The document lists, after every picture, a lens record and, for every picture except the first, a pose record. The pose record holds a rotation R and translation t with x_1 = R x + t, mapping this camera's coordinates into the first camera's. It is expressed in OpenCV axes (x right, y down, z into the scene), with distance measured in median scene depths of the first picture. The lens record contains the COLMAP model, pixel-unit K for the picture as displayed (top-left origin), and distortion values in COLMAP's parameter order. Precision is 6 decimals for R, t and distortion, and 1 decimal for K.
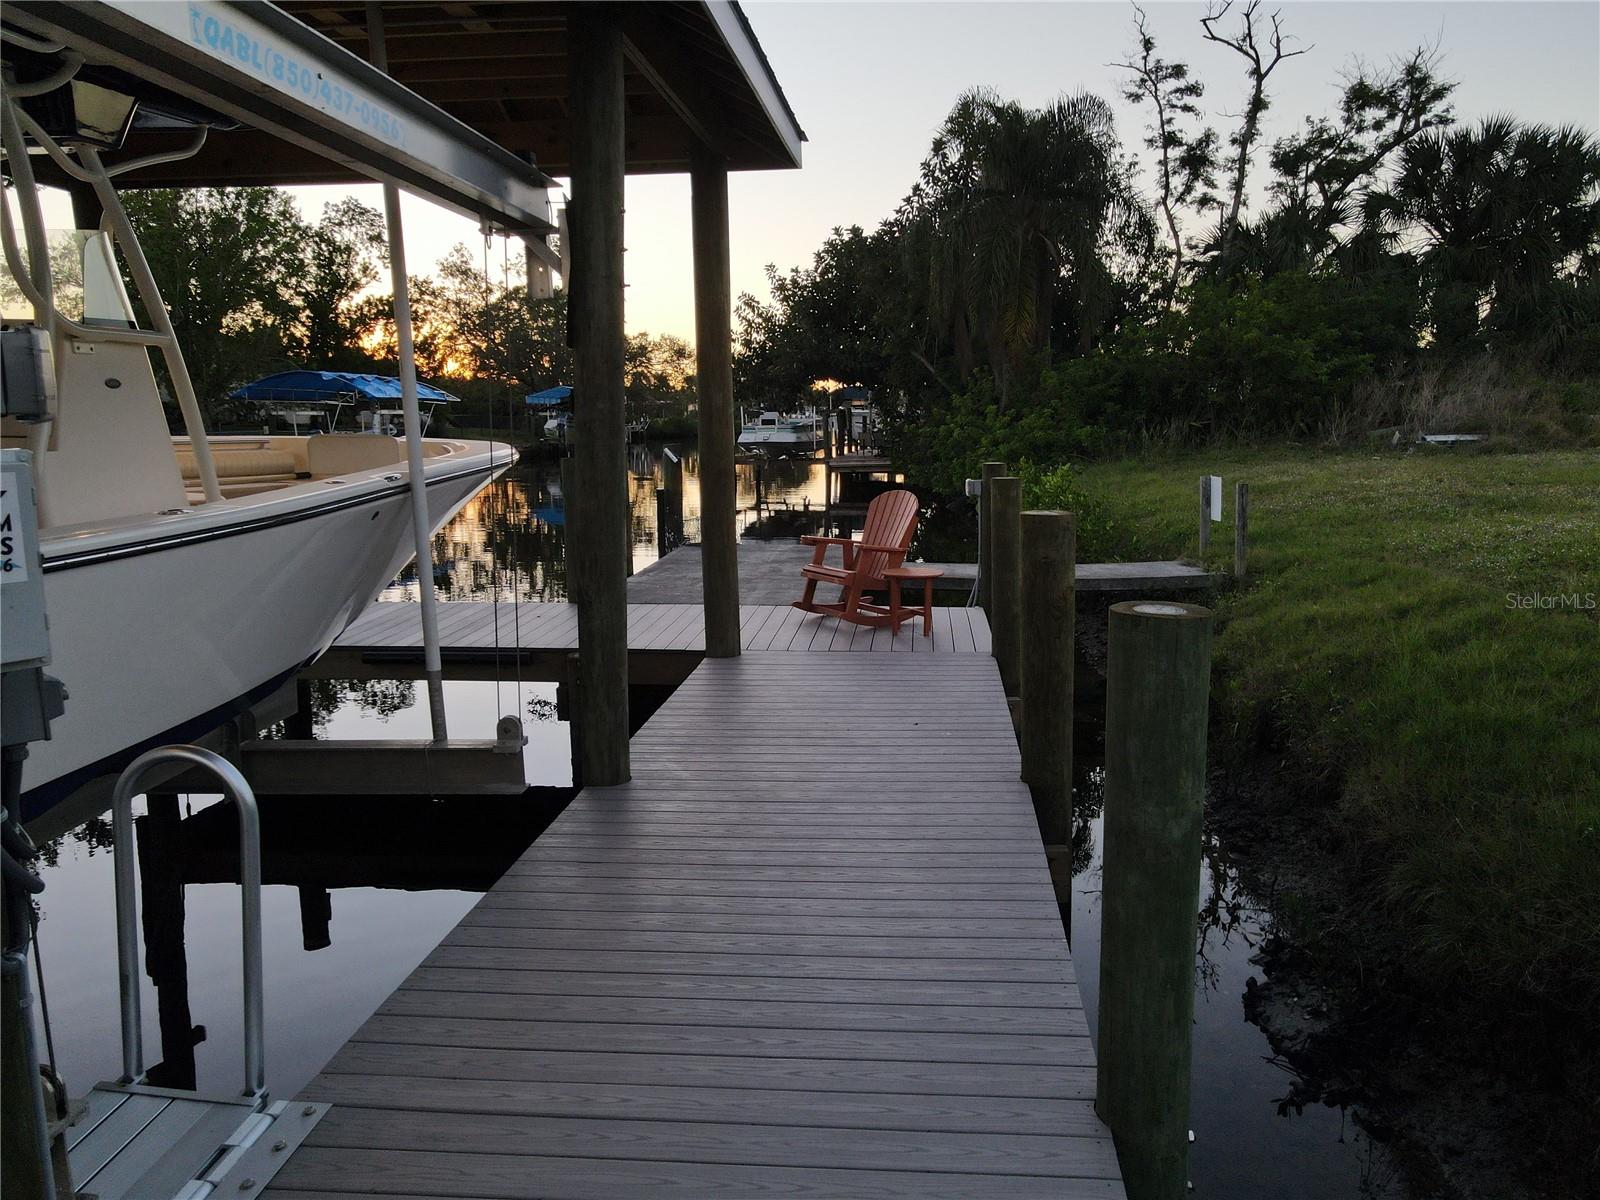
lens RADIAL K [[1173.7, 0, 800.0], [0, 1173.7, 600.0], [0, 0, 1]] dist [0.002090, 0.028139]
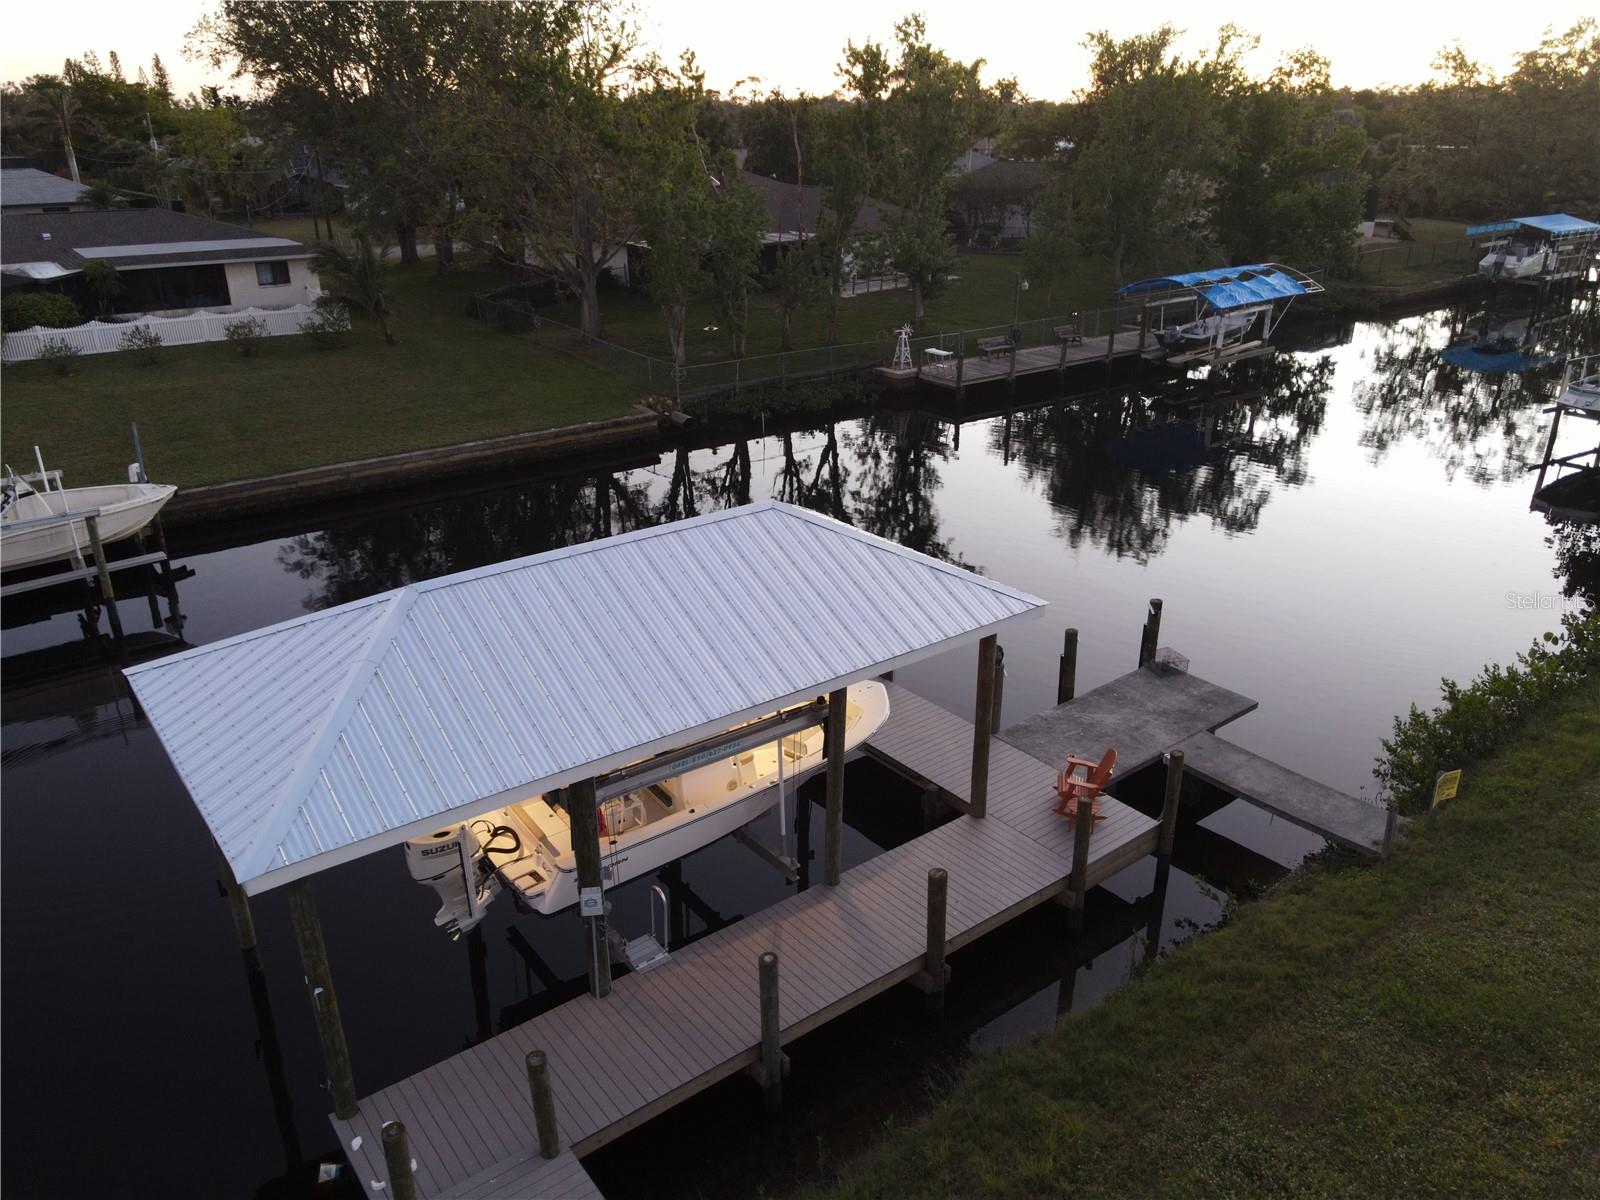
lens RADIAL K [[1173.7, 0, 800.0], [0, 1173.7, 600.0], [0, 0, 1]] dist [0.002090, 0.028139]
pose [[0.691549, 0.286564, -0.663054, 1.634242], [-0.118111, 0.950445, 0.287584, -1.447046], [0.712608, -0.120565, 0.691125, -1.097036]]
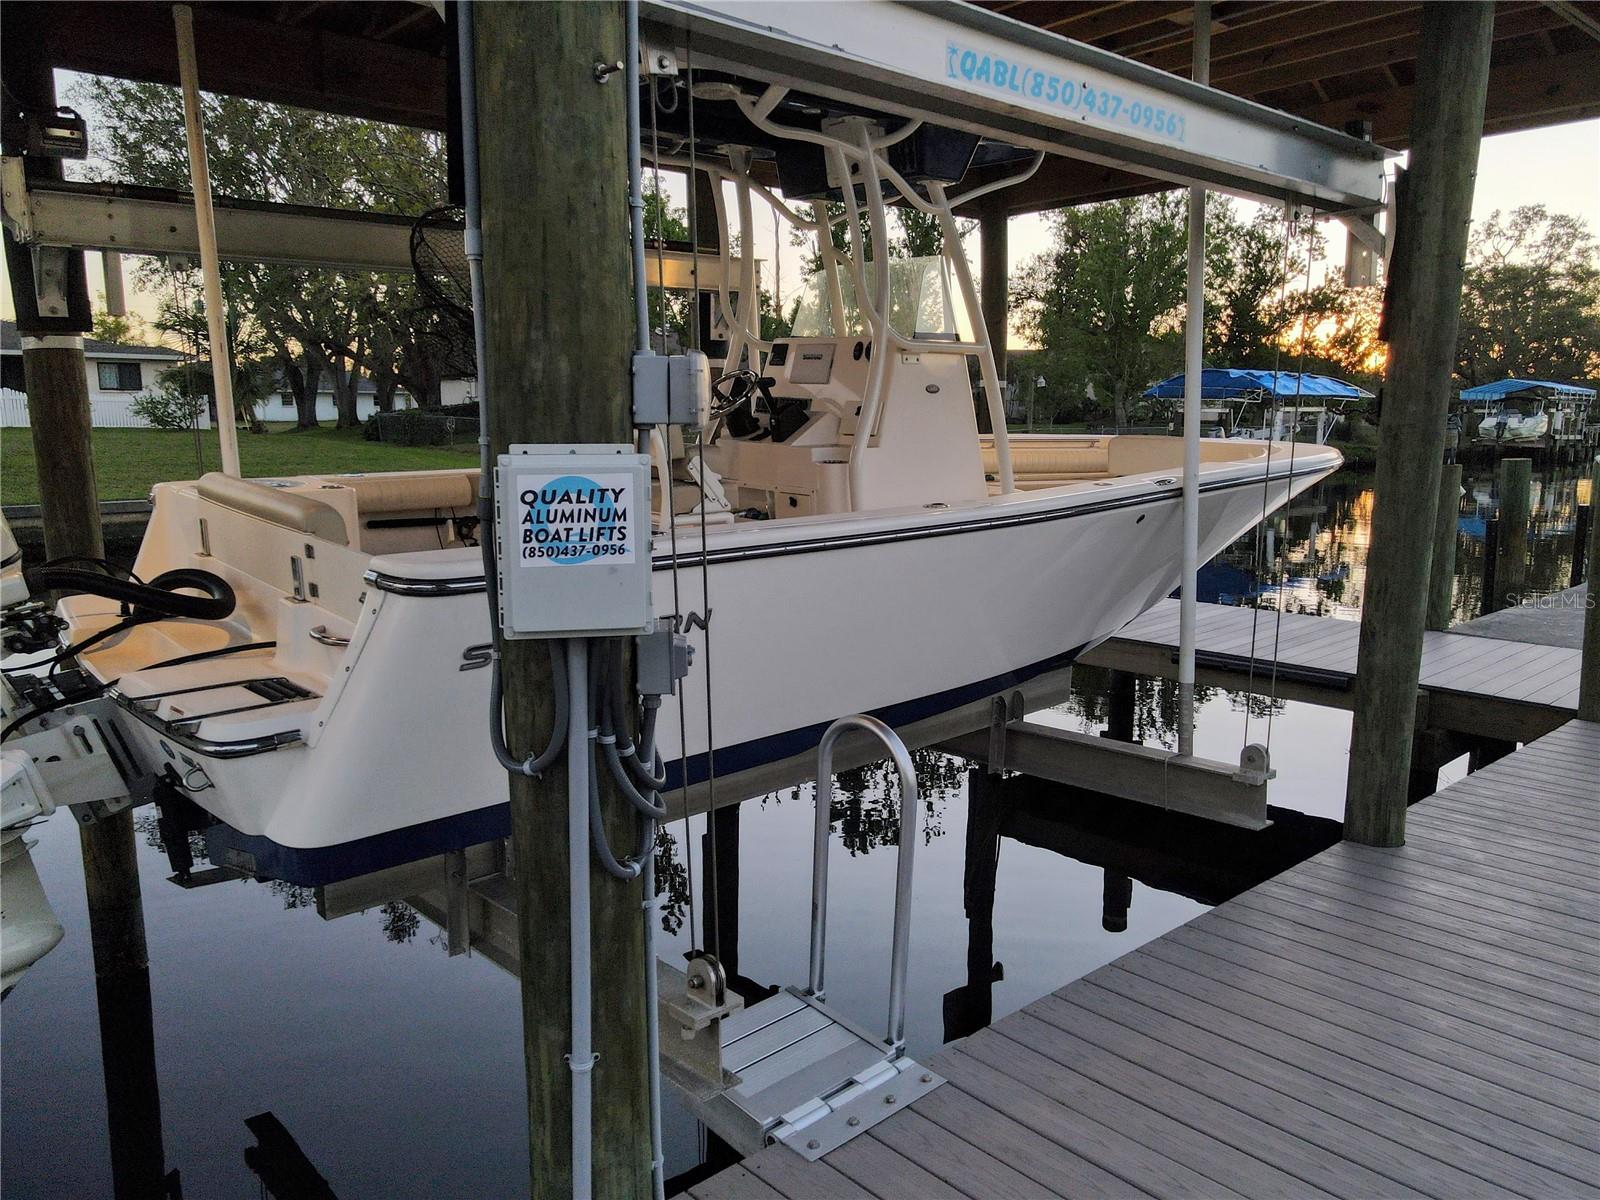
lens RADIAL K [[1173.7, 0, 800.0], [0, 1173.7, 600.0], [0, 0, 1]] dist [0.002090, 0.028139]
pose [[0.741329, 0.110553, -0.661974, 0.080925], [-0.108809, 0.993088, 0.043998, -0.014749], [0.662263, 0.039412, 0.748234, 0.063249]]
